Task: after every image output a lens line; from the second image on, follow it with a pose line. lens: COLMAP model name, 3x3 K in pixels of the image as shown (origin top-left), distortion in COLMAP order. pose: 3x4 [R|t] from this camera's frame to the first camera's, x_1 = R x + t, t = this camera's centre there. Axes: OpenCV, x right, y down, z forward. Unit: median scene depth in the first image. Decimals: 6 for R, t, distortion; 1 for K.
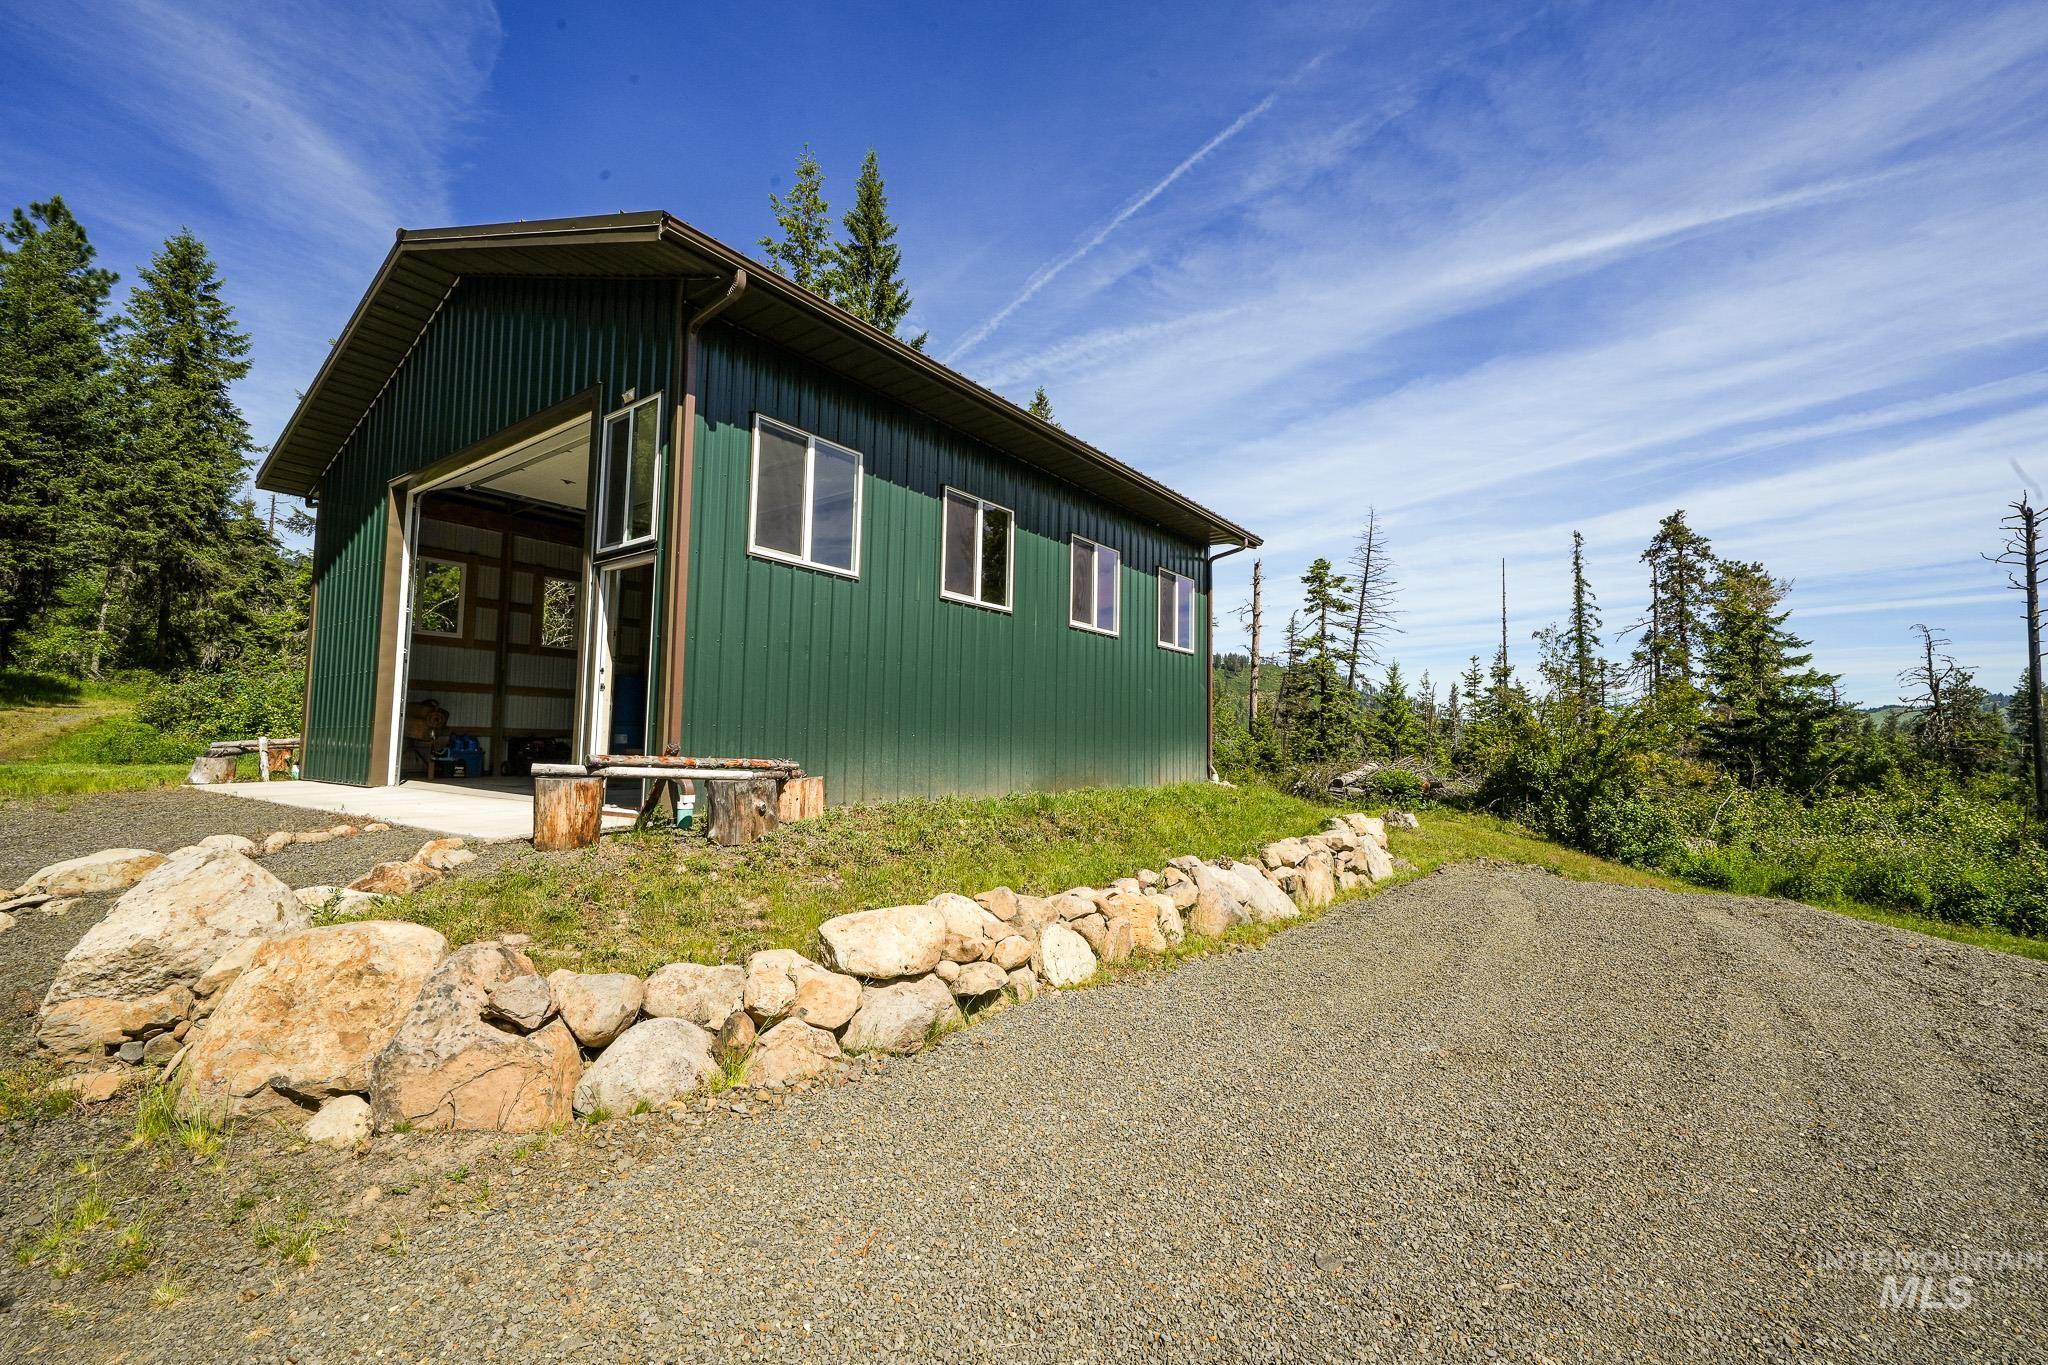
lens RADIAL K [[861.0, 0, 1024.6], [0, 861.0, 688.1], [0, 0, 1]] dist [0.000254, 0.004509]
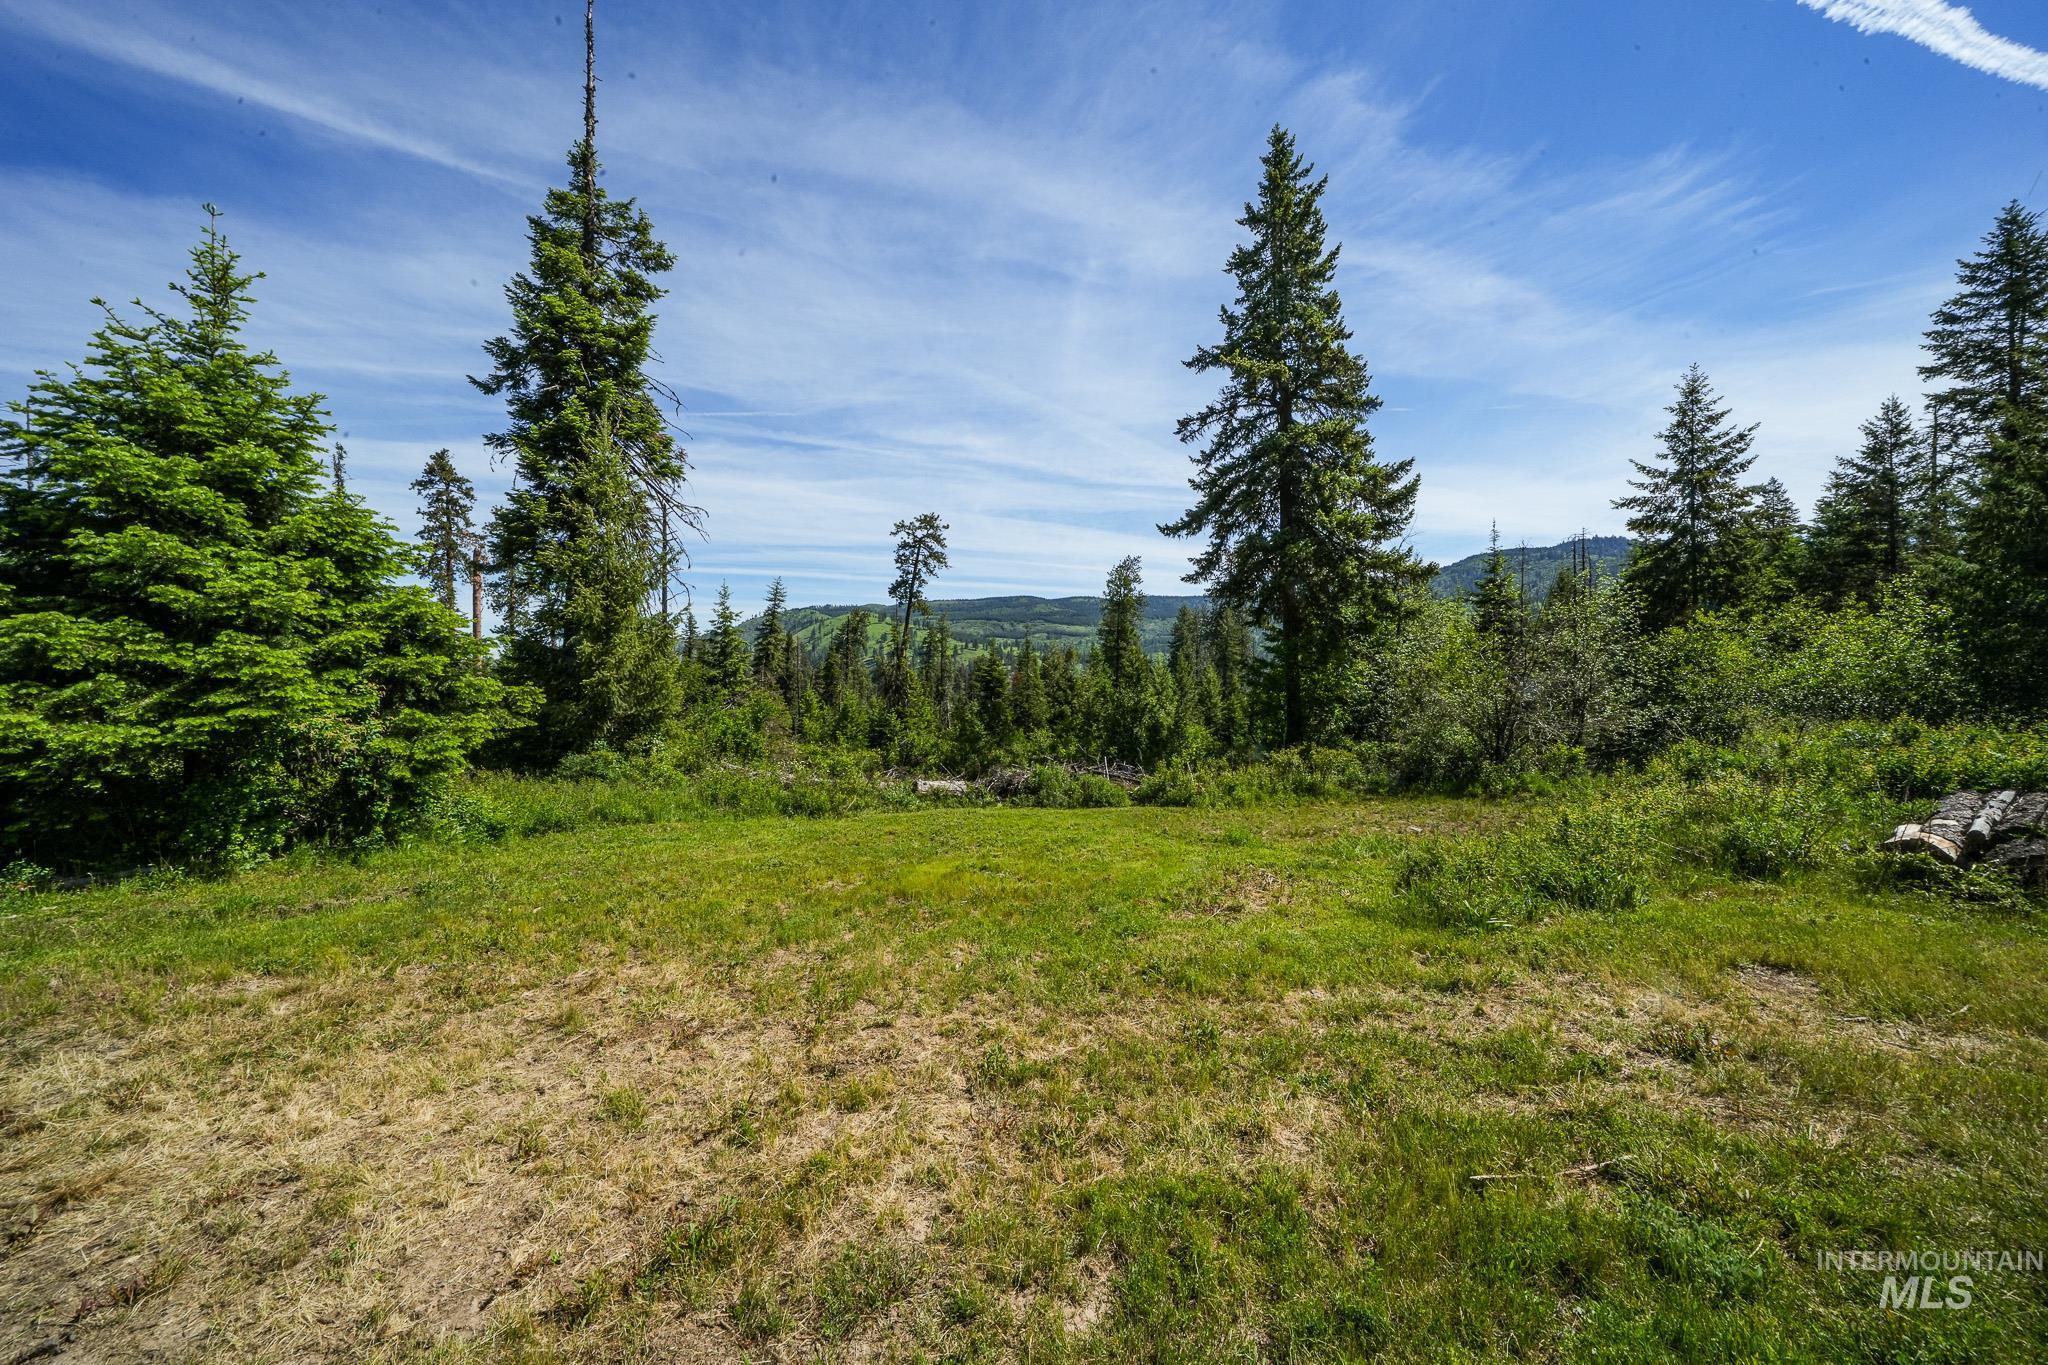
lens RADIAL K [[705.9, 0, 1022.1], [0, 705.9, 684.2], [0, 0, 1]] dist [-0.026630, 0.002642]
pose [[0.309096, -0.035176, 0.950380, 1.241582], [-0.055221, 0.996966, 0.054859, 0.068562], [-0.949426, -0.069437, 0.306216, -0.056237]]
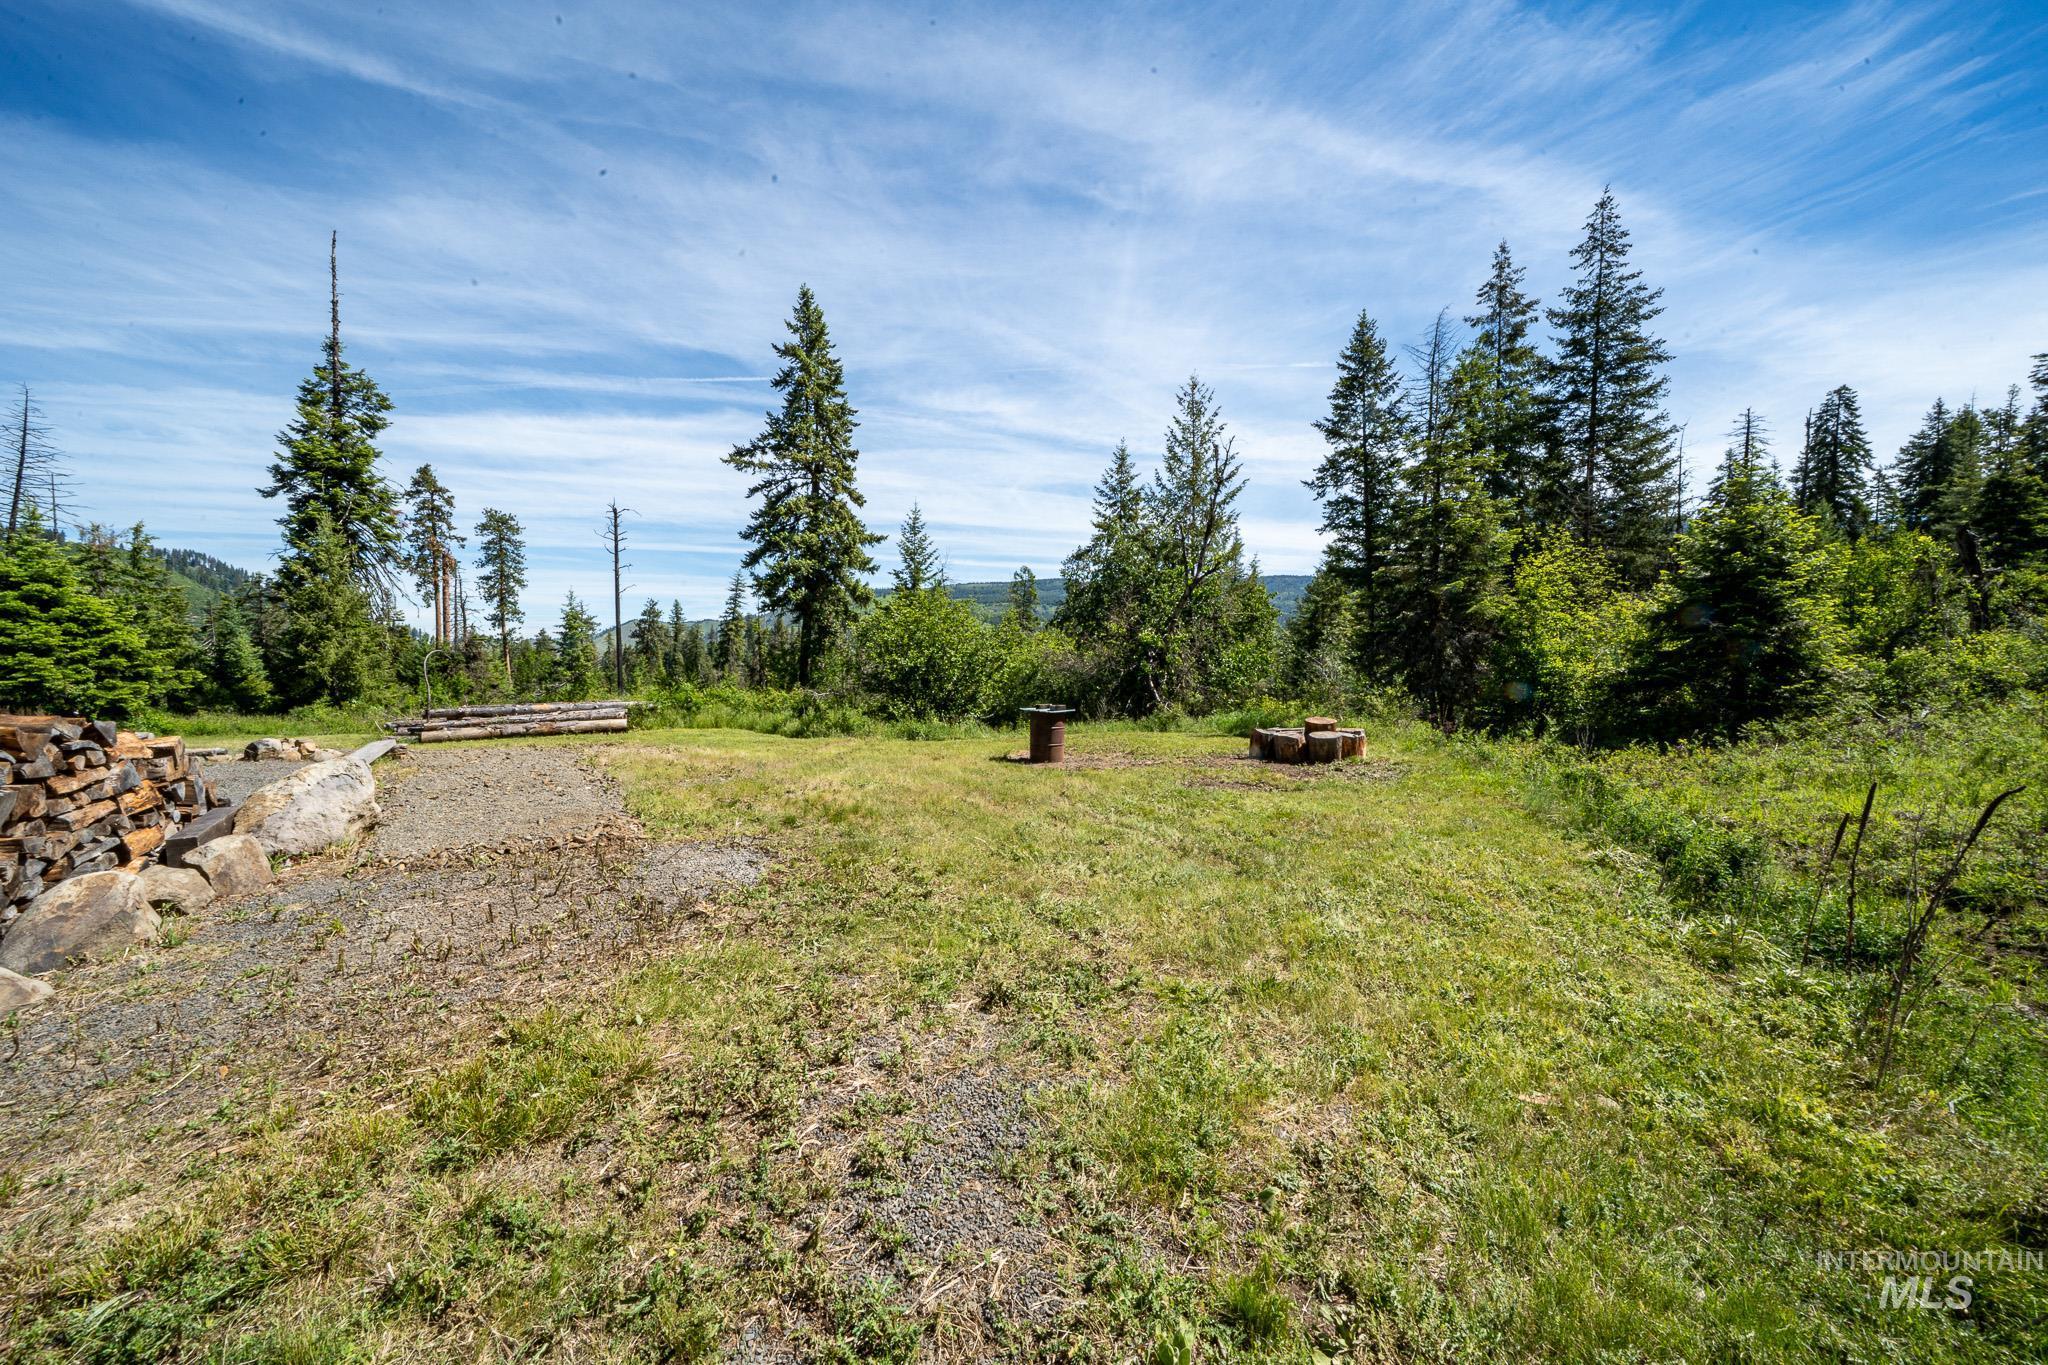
lens RADIAL K [[705.9, 0, 1015.7], [0, 705.9, 683.5], [0, 0, 1]] dist [-0.026630, 0.002642]
pose [[0.365658, -0.055952, 0.929066, 0.908508], [-0.056566, 0.995010, 0.082186, -0.117808], [-0.929029, -0.082606, 0.360669, -2.261706]]
